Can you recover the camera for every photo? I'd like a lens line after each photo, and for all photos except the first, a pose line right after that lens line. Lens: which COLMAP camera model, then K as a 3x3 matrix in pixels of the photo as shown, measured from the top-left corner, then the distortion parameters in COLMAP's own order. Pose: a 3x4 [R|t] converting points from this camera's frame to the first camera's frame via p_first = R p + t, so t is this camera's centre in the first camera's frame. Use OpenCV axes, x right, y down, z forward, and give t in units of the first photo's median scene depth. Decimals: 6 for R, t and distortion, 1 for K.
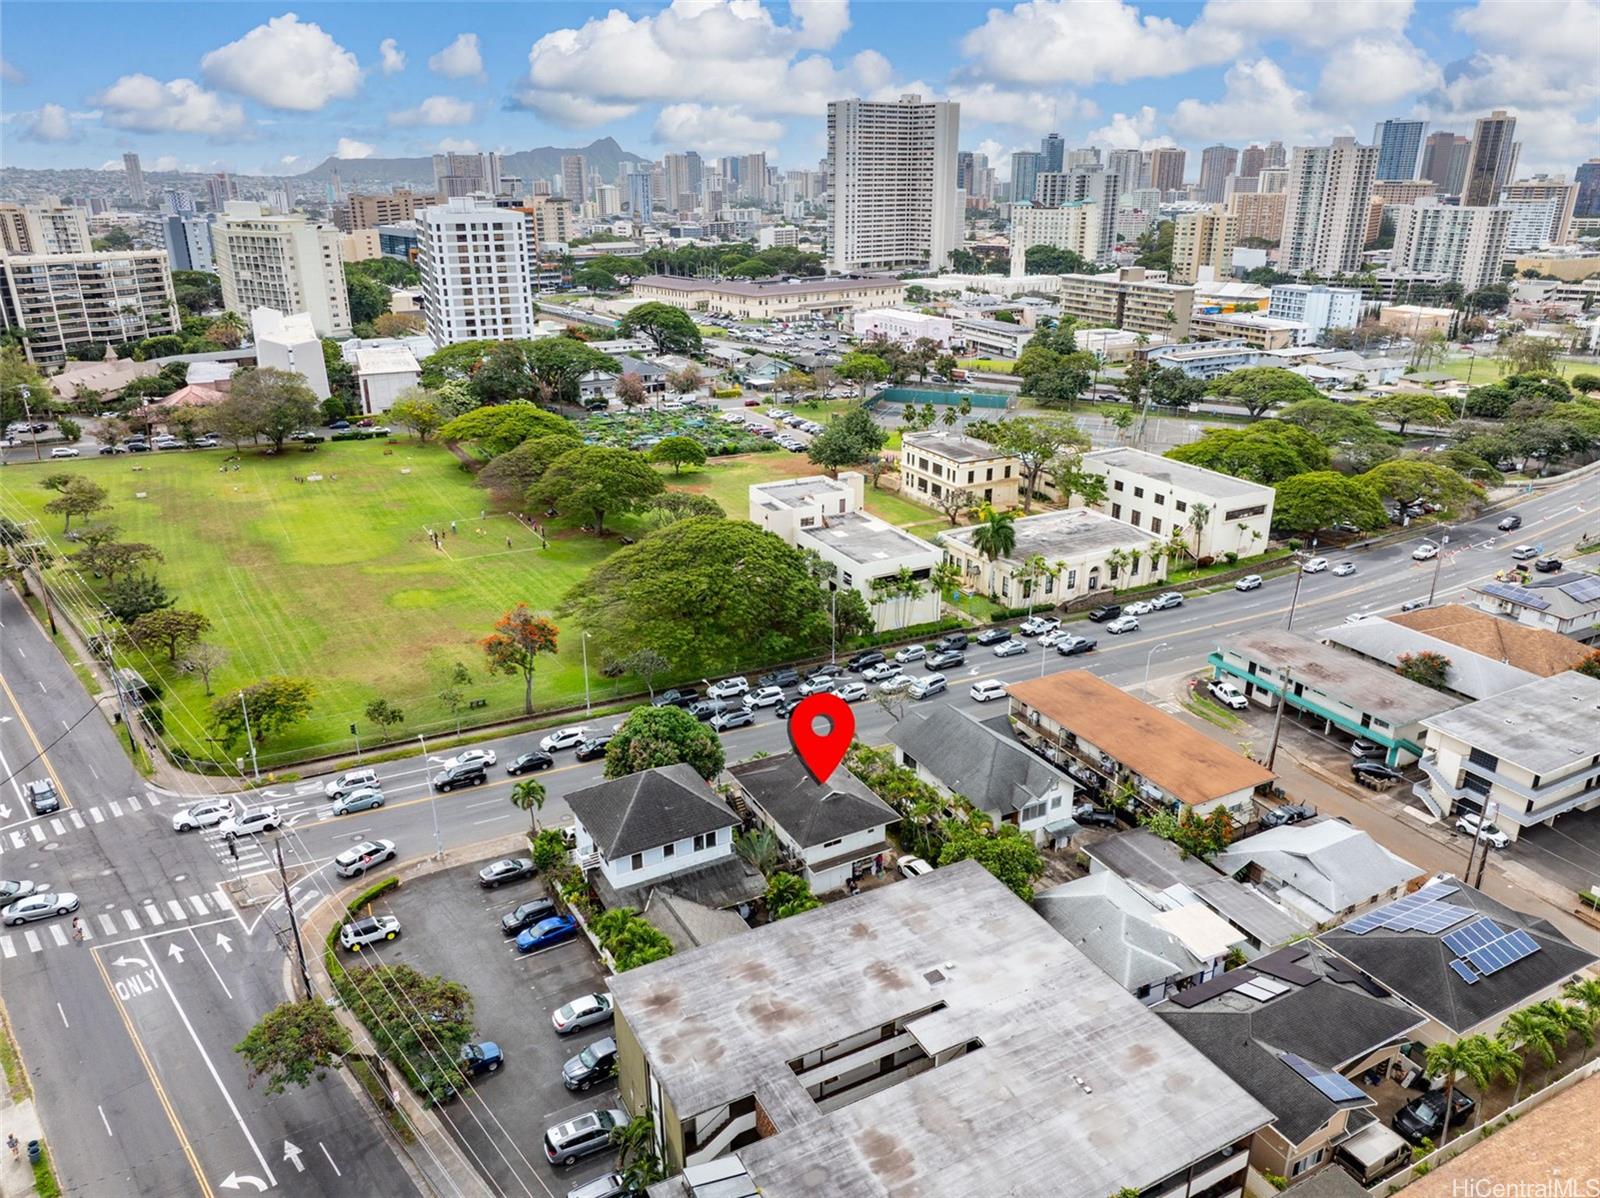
lens RADIAL K [[1117.2, 0, 800.0], [0, 1117.2, 599.0], [0, 0, 1]] dist [-0.007749, -0.000839]
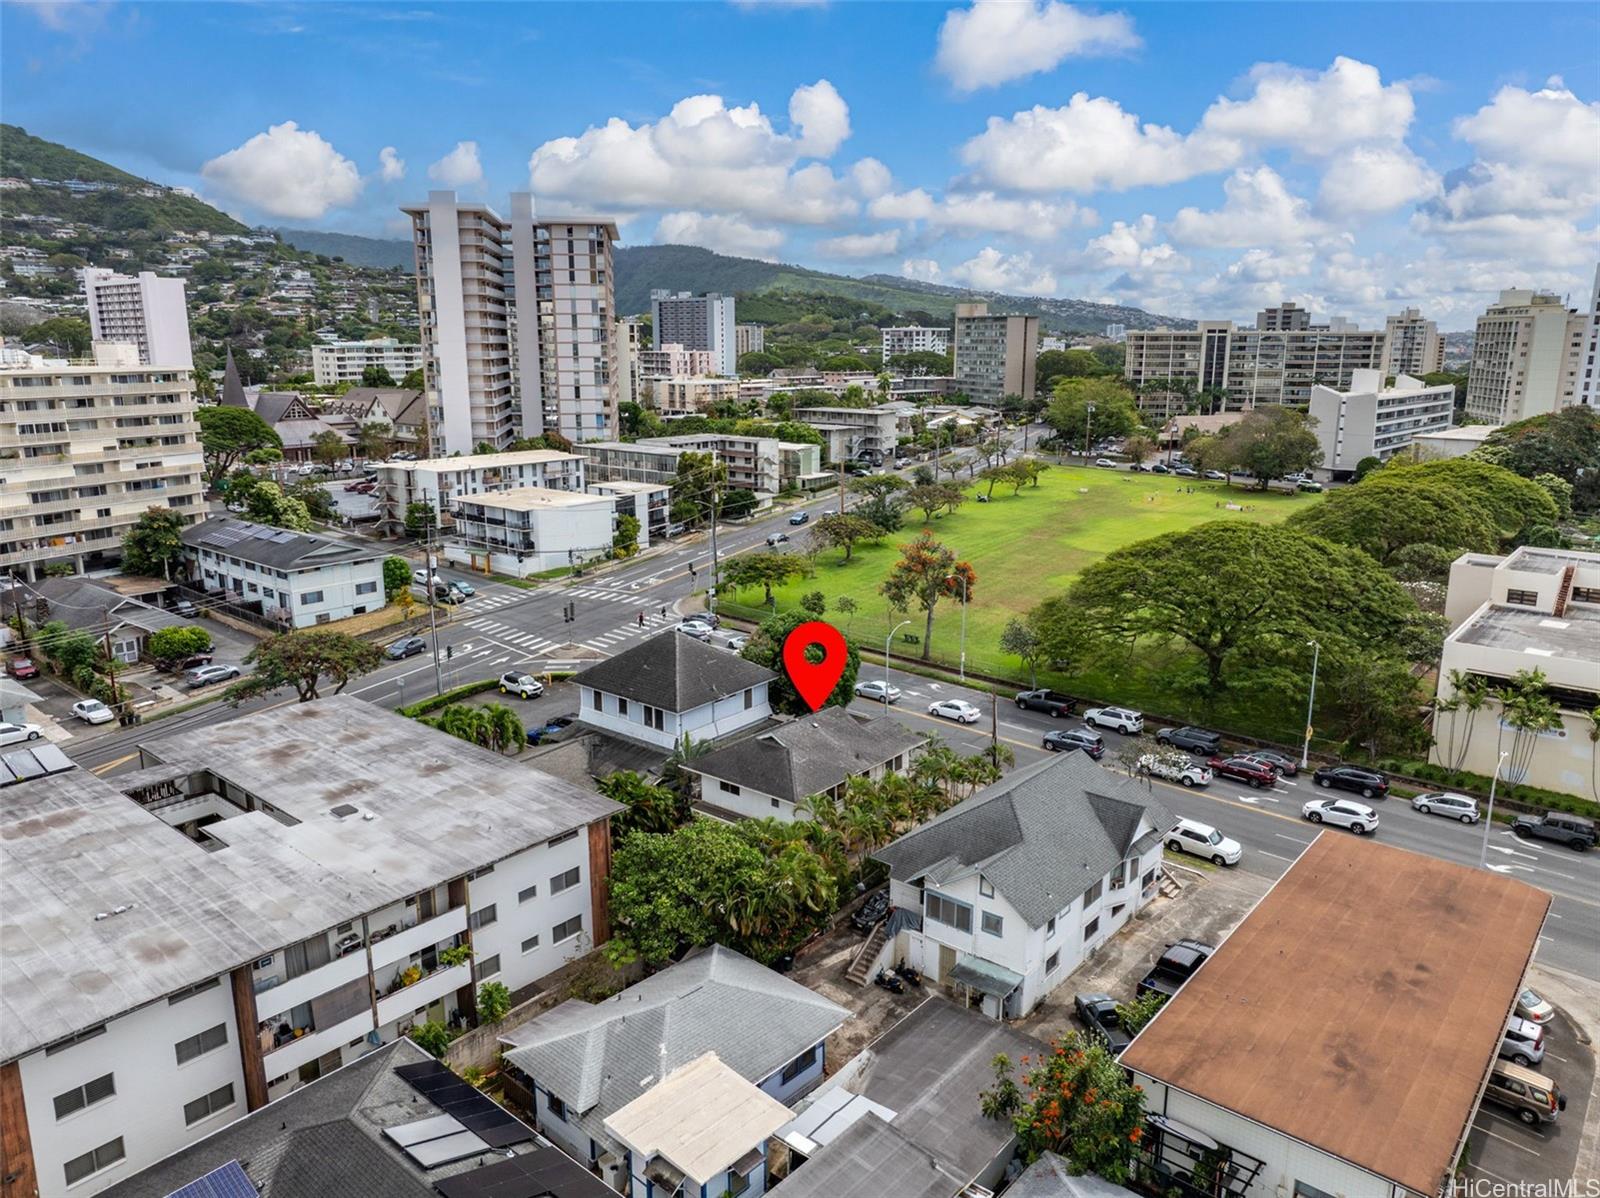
lens RADIAL K [[1117.2, 0, 800.0], [0, 1117.2, 599.0], [0, 0, 1]] dist [-0.007749, -0.000839]
pose [[0.369838, 0.211048, -0.904809, 0.331362], [-0.332328, 0.939479, 0.083297, 0.009546], [0.867628, 0.269887, 0.417592, 0.328768]]
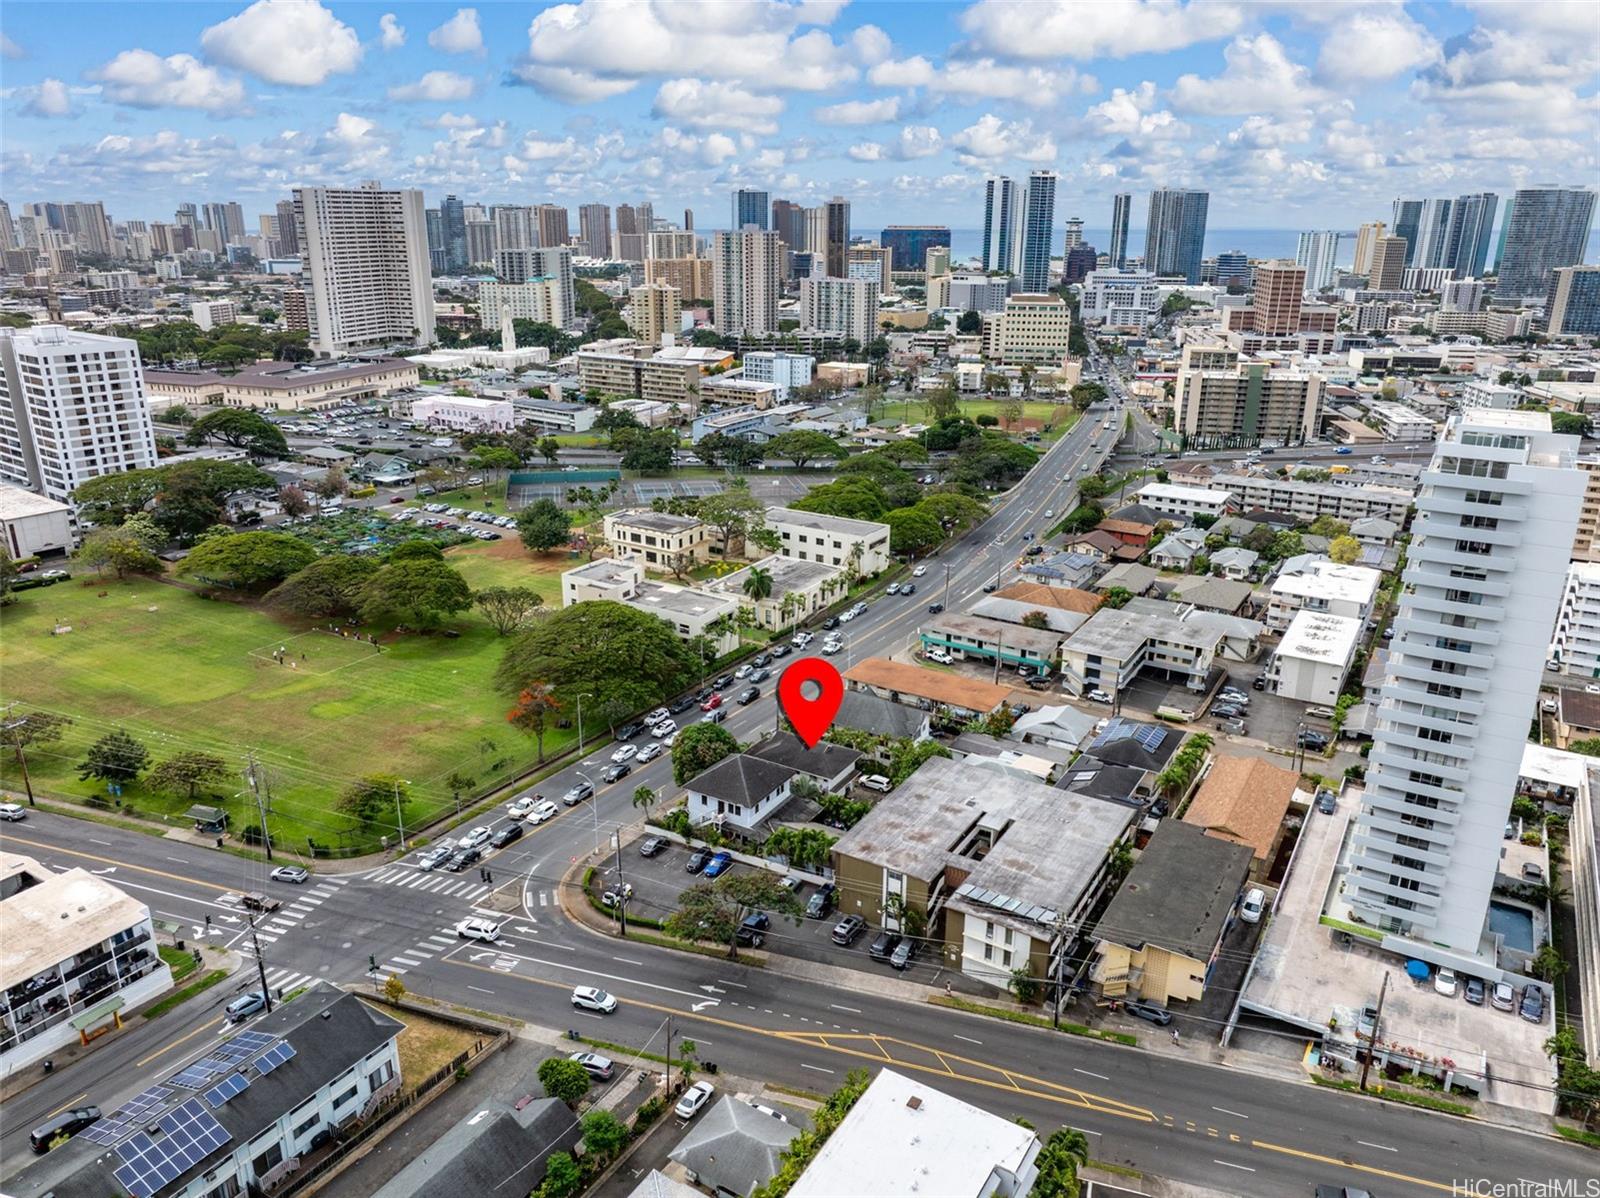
lens RADIAL K [[1117.2, 0, 800.0], [0, 1117.2, 599.0], [0, 0, 1]] dist [-0.007749, -0.000839]
pose [[0.860291, -0.157691, 0.484803, -0.377162], [0.173437, 0.984765, 0.012546, -0.035613], [-0.479395, 0.073289, 0.874534, -0.224298]]
